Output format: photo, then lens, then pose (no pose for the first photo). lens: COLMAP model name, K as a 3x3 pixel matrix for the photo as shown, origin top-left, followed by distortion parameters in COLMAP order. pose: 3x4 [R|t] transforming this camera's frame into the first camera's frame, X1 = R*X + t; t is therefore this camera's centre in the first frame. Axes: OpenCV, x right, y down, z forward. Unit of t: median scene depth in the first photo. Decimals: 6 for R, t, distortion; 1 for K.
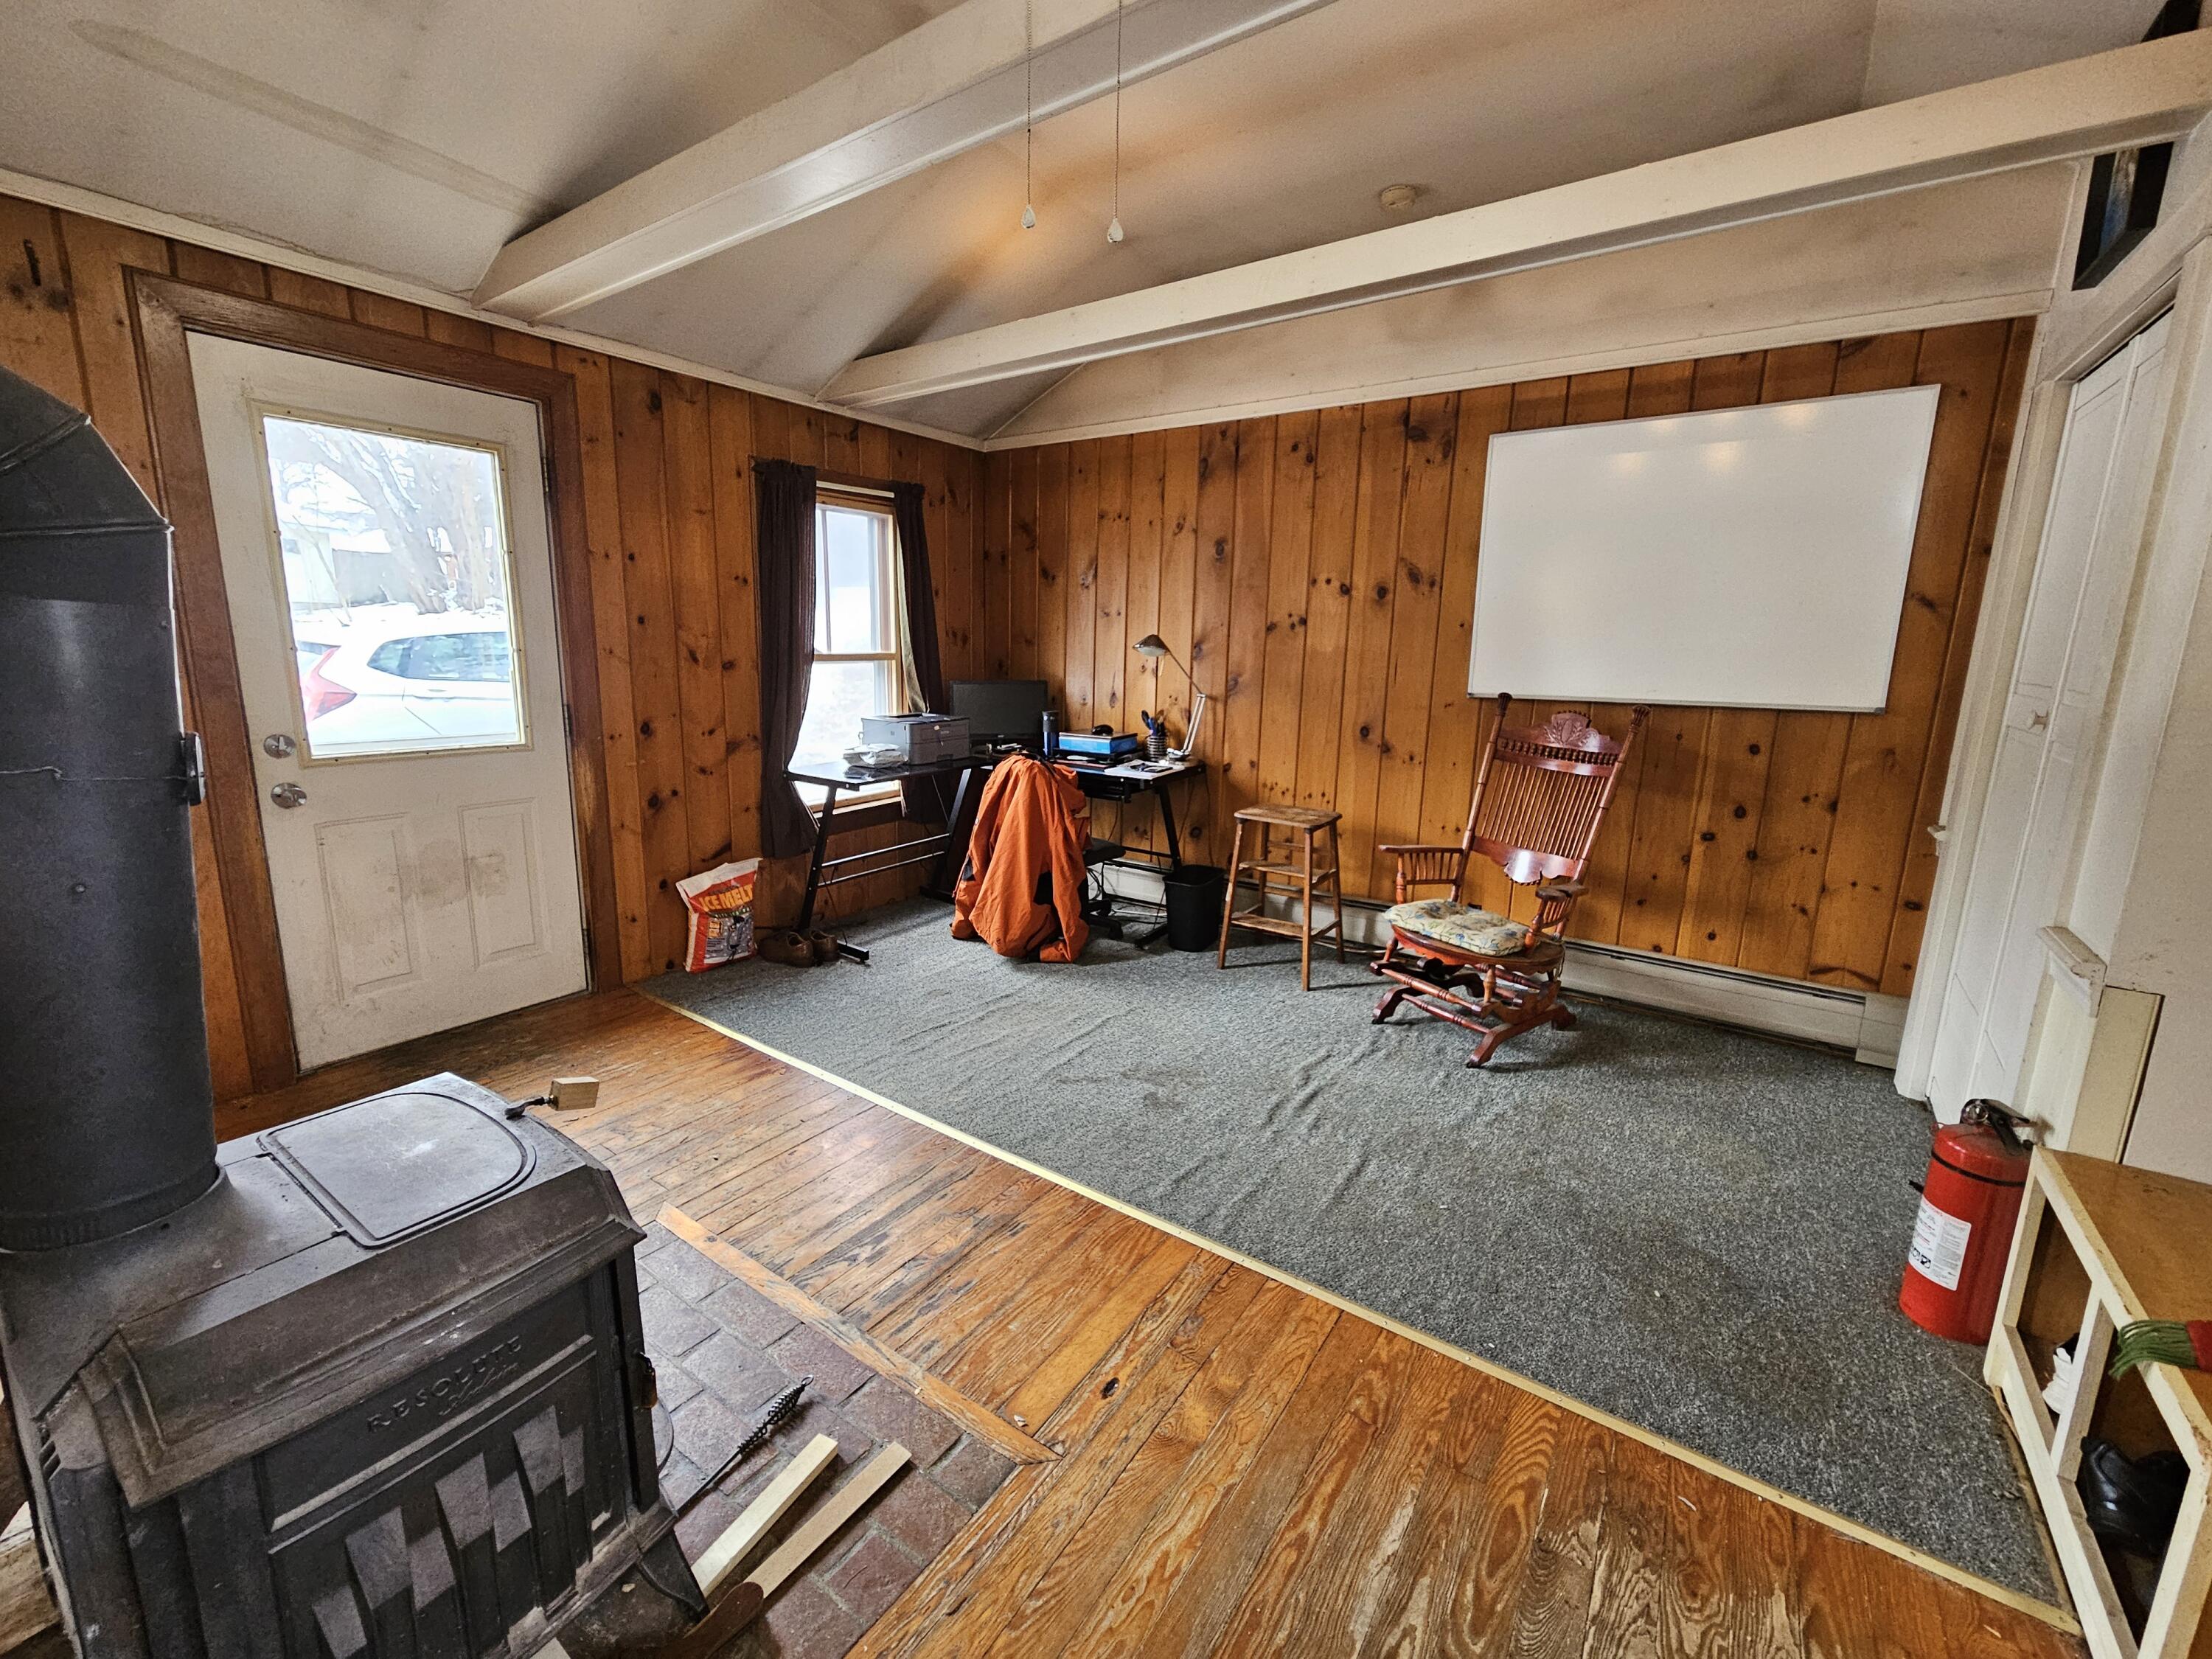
lens RADIAL K [[911.5, 0, 1095.8], [0, 911.5, 821.4], [0, 0, 1]] dist [-0.001176, -0.000057]
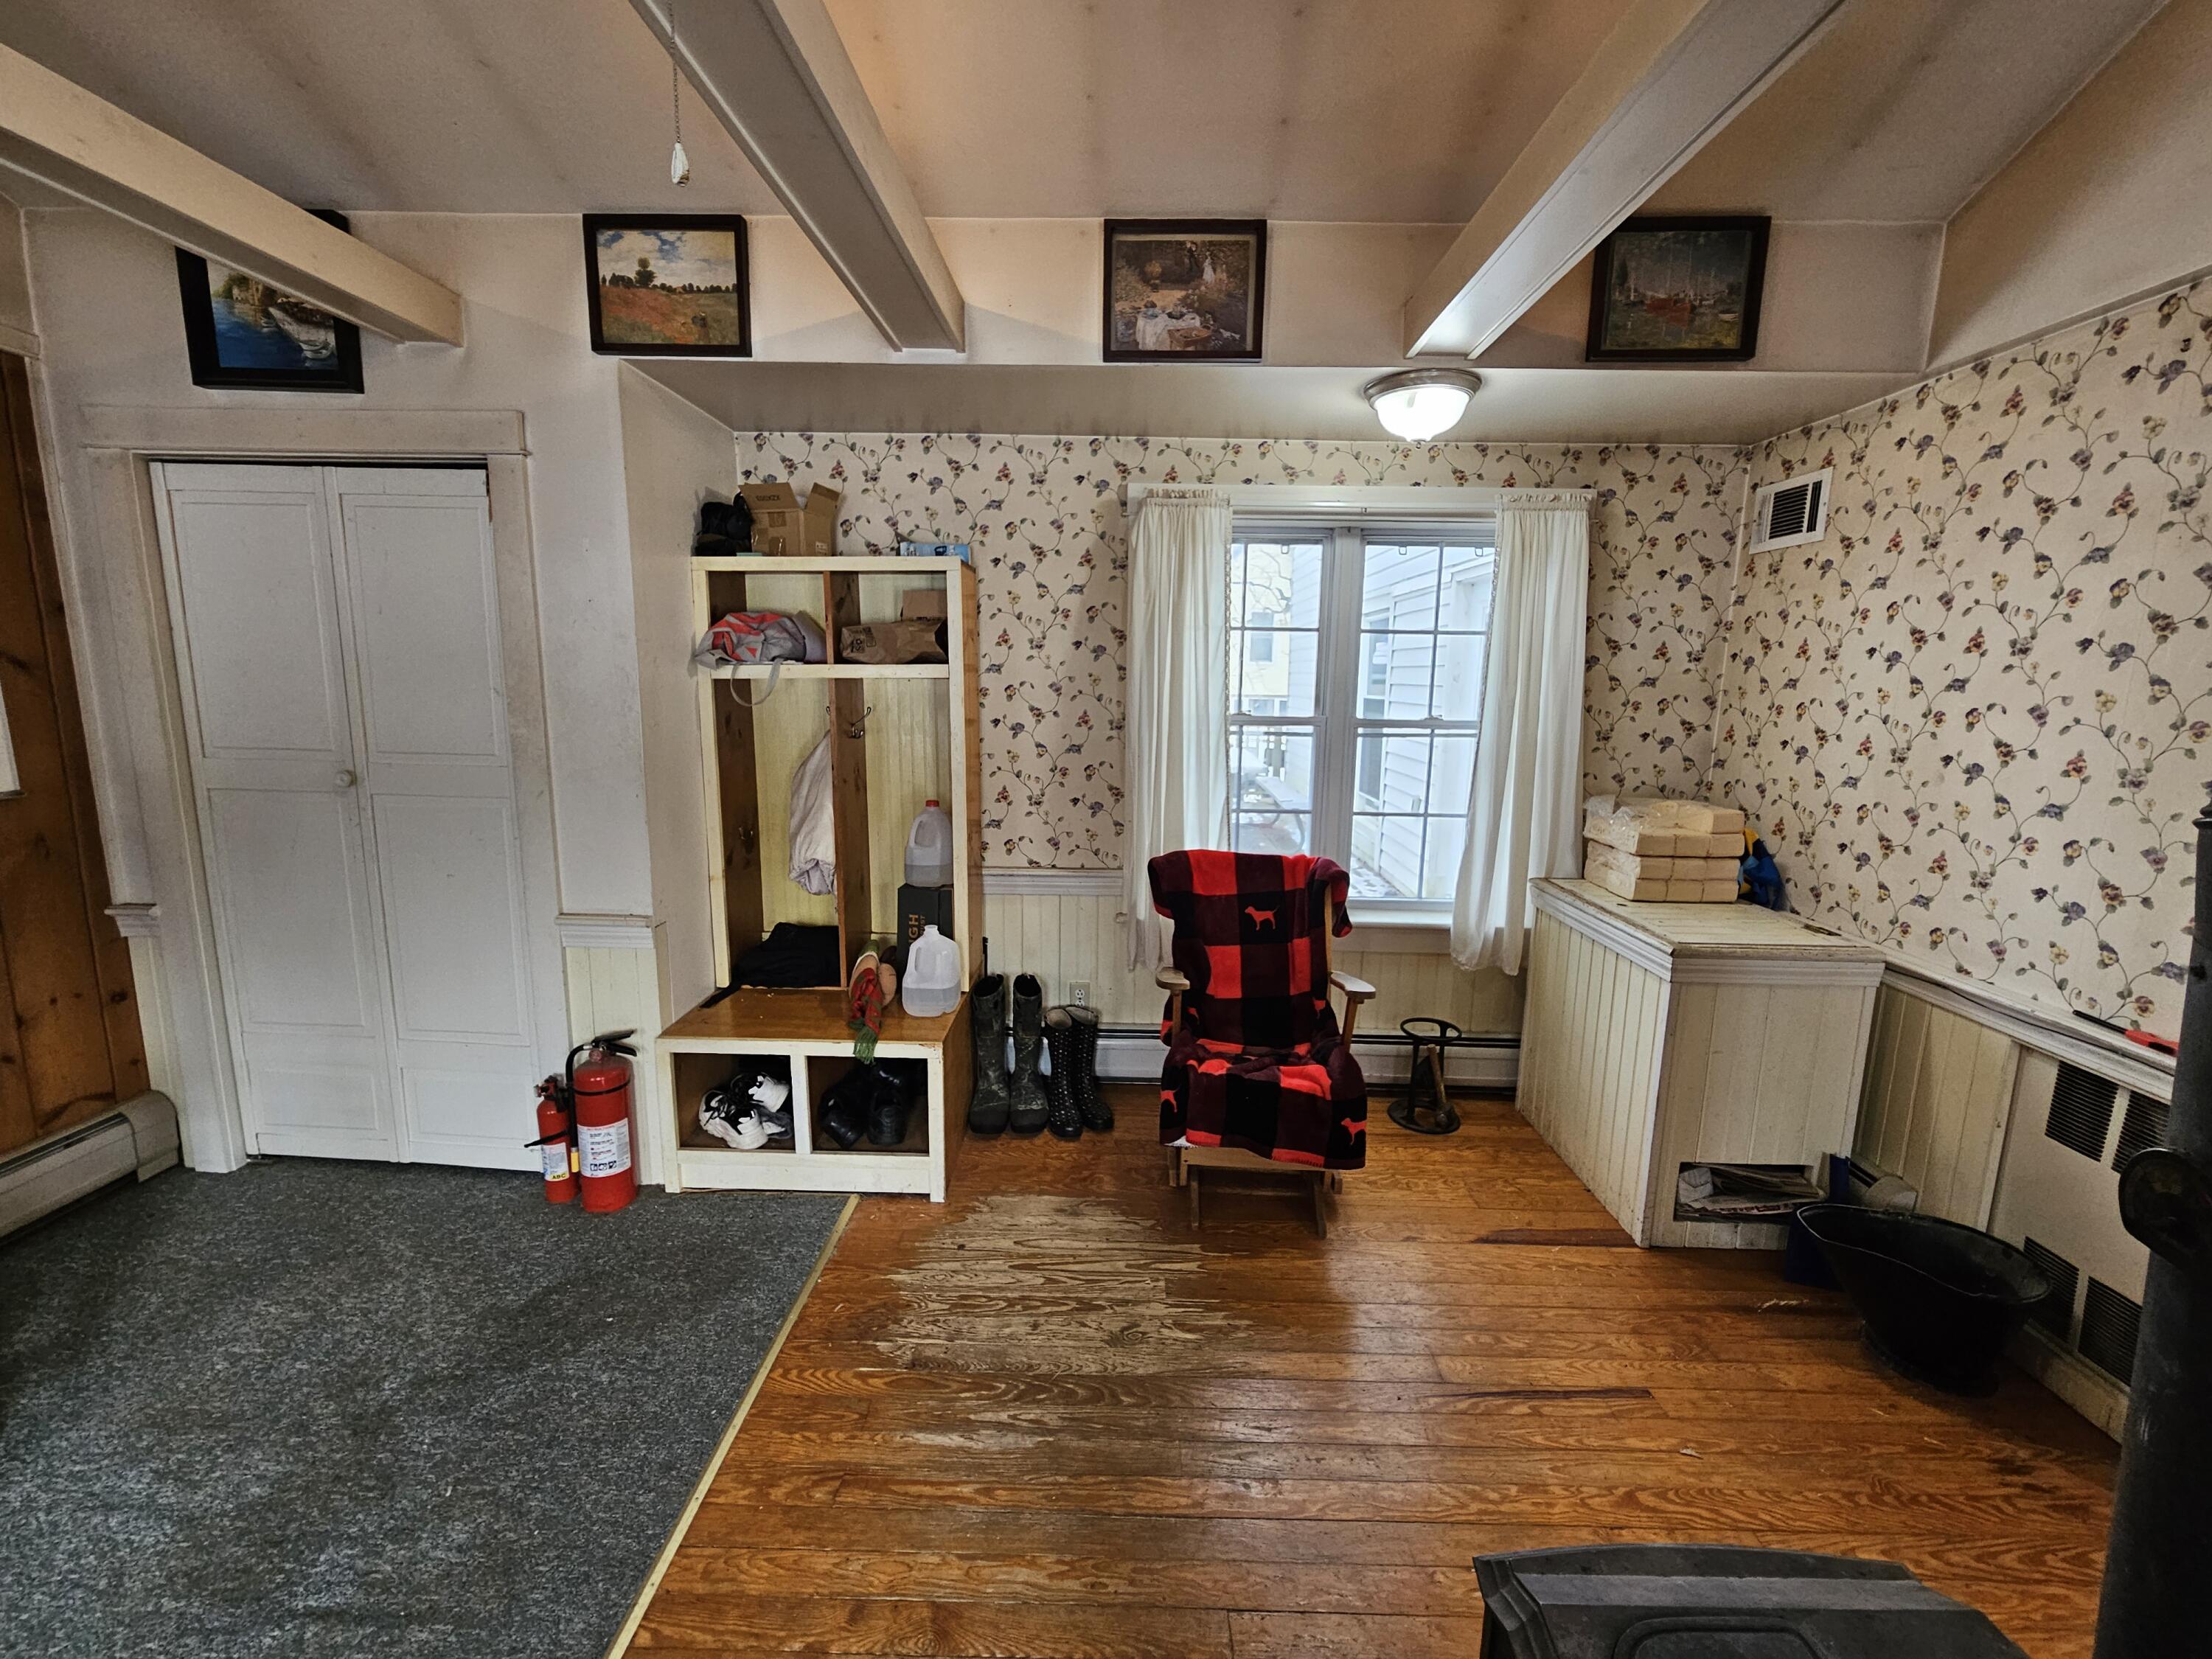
lens RADIAL K [[911.5, 0, 1104.7], [0, 911.5, 818.5], [0, 0, 1]] dist [-0.001176, -0.000057]
pose [[-0.559478, -0.155953, 0.814041, -0.362318], [0.137839, 0.950956, 0.276918, -0.194615], [-0.817303, 0.267136, -0.510542, 0.628383]]
